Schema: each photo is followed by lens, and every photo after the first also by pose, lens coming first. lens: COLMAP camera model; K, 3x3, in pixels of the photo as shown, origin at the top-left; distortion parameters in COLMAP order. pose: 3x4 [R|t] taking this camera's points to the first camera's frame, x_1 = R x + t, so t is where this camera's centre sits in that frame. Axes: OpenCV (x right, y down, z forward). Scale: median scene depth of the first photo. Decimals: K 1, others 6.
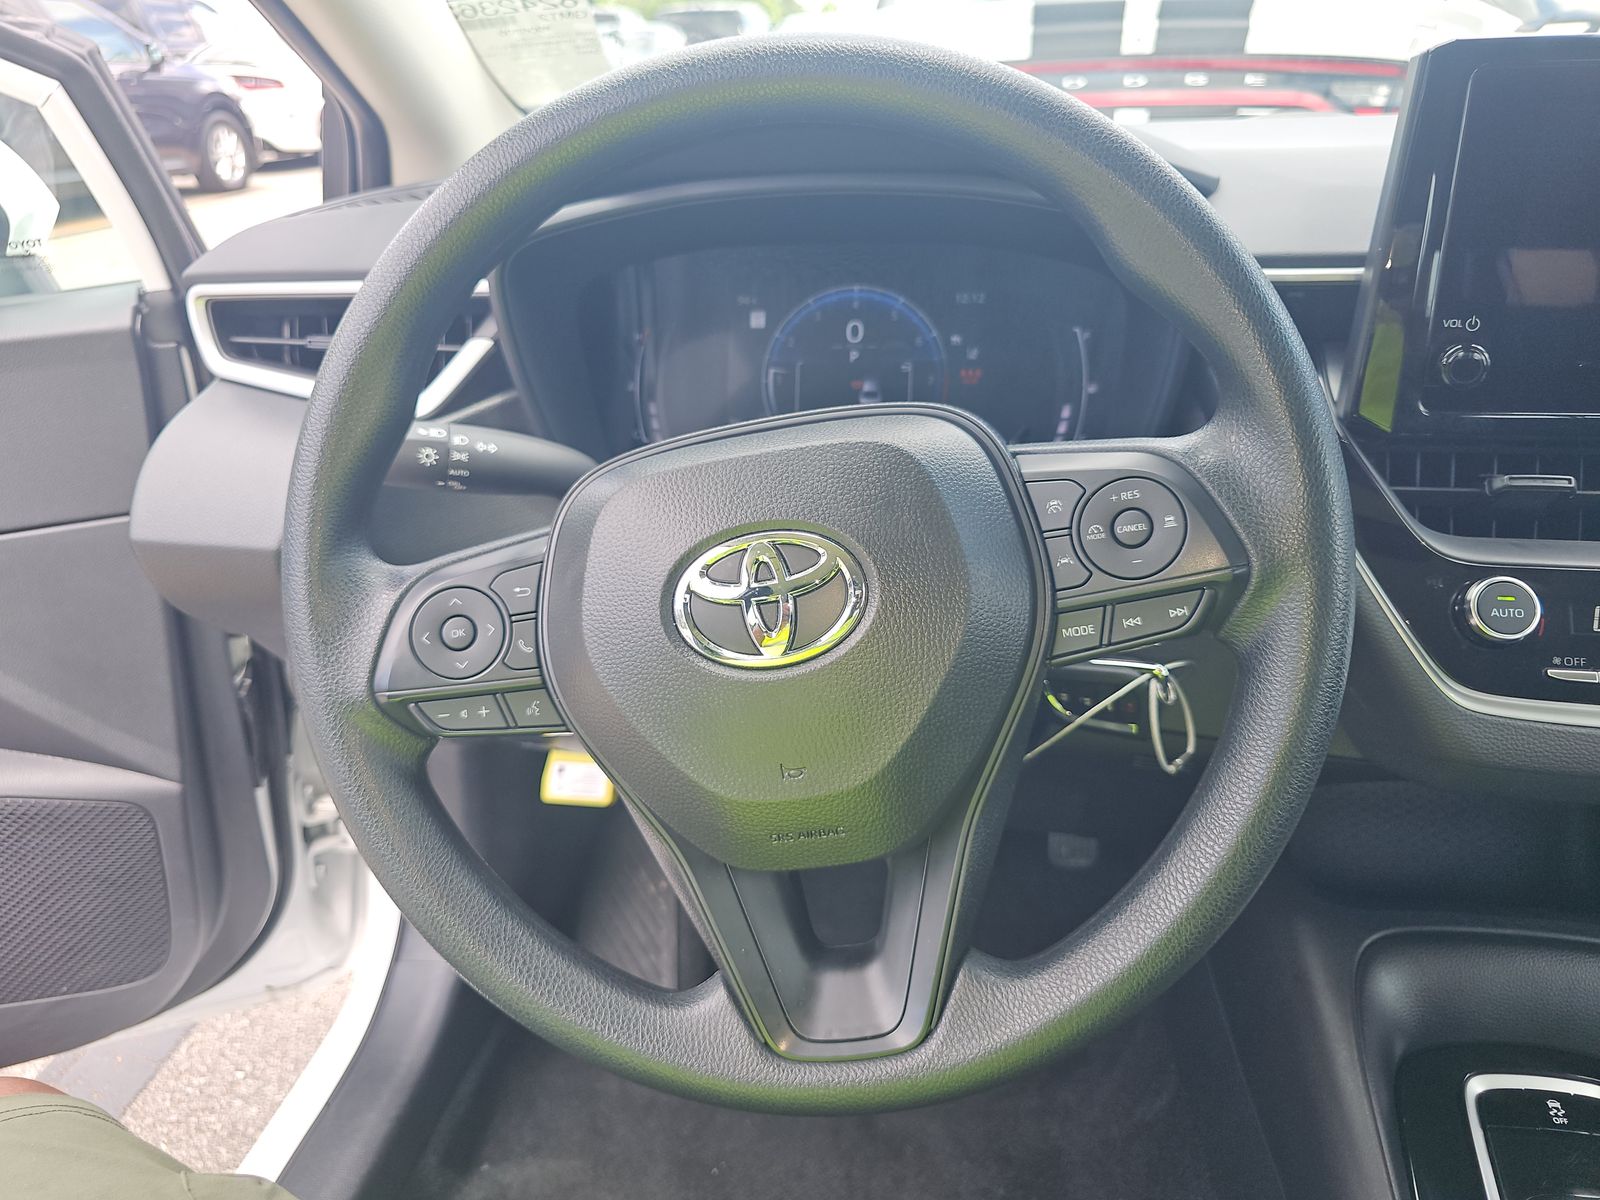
lens RADIAL K [[1002.1, 0, 754.9], [0, 1002.1, 601.2], [0, 0, 1]] dist [-0.003006, -0.001972]
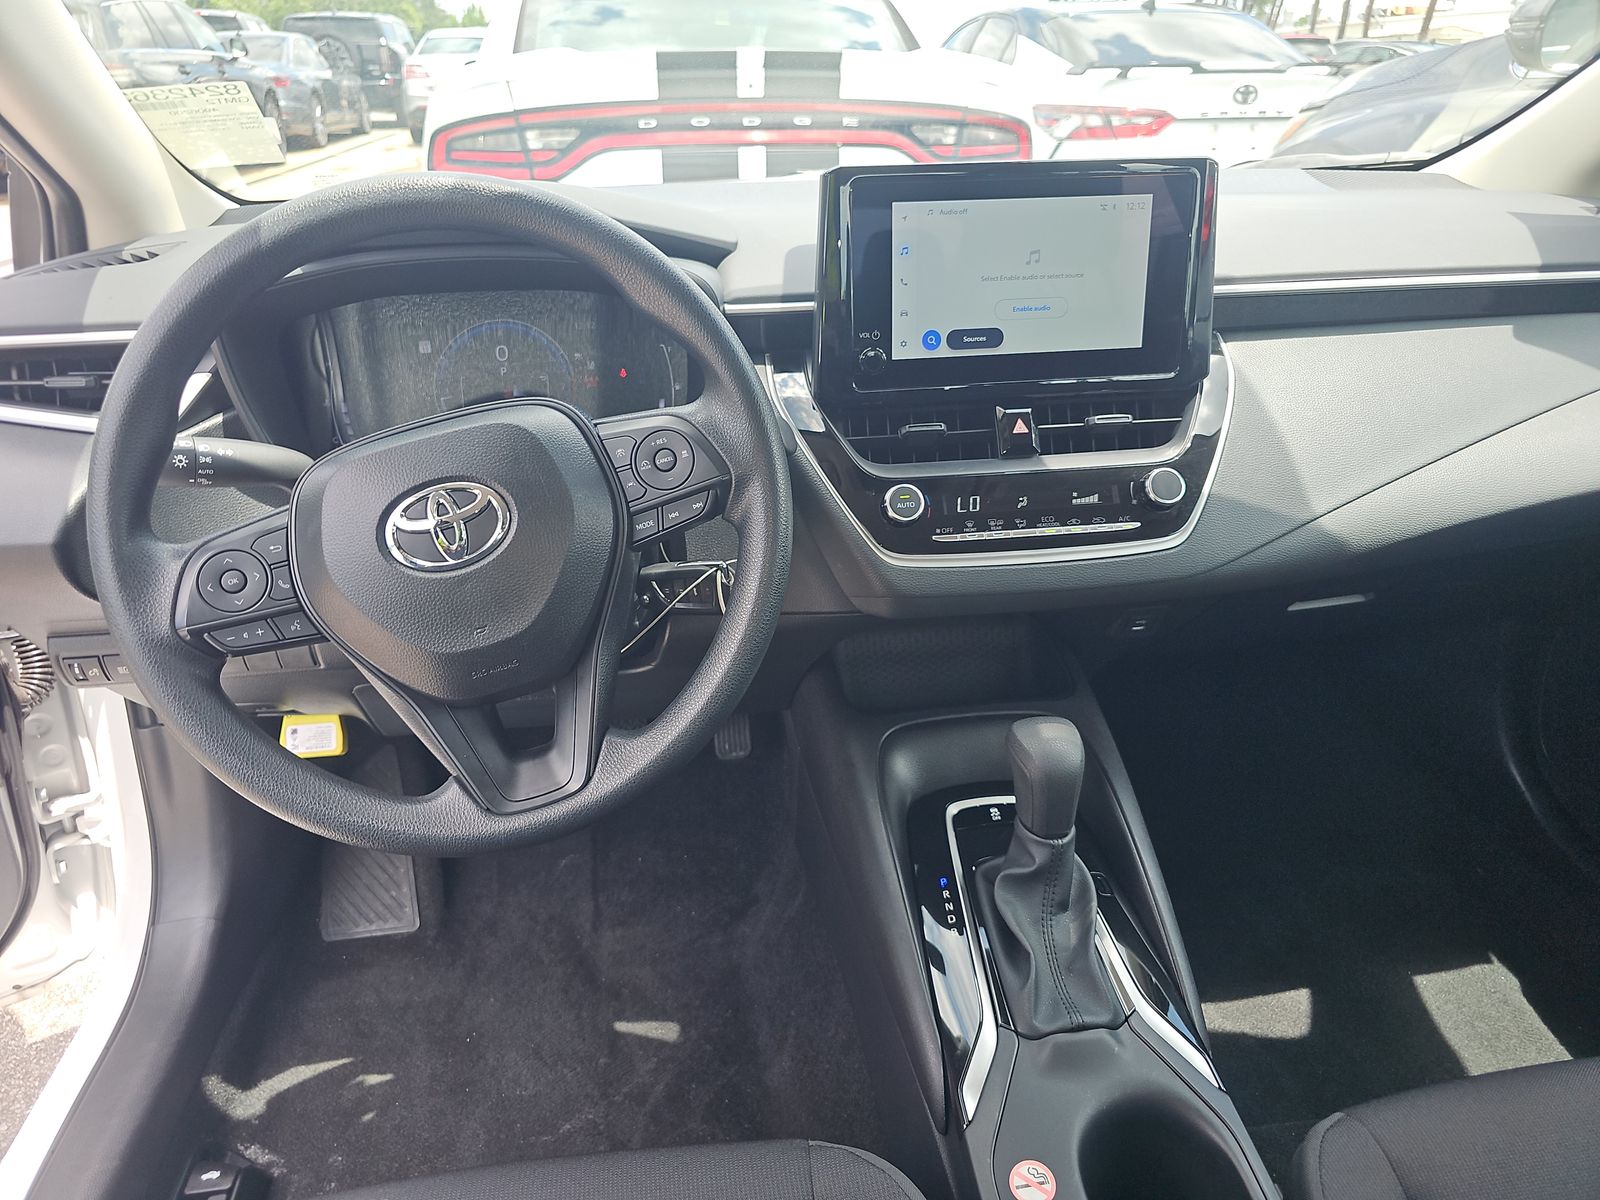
lens RADIAL K [[1002.1, 0, 754.9], [0, 1002.1, 601.2], [0, 0, 1]] dist [-0.003006, -0.001972]
pose [[0.951035, -0.108748, 0.289319, -0.005498], [0.113716, 0.993513, -0.000364, 0.132569], [-0.287403, 0.033247, 0.957233, -0.504862]]
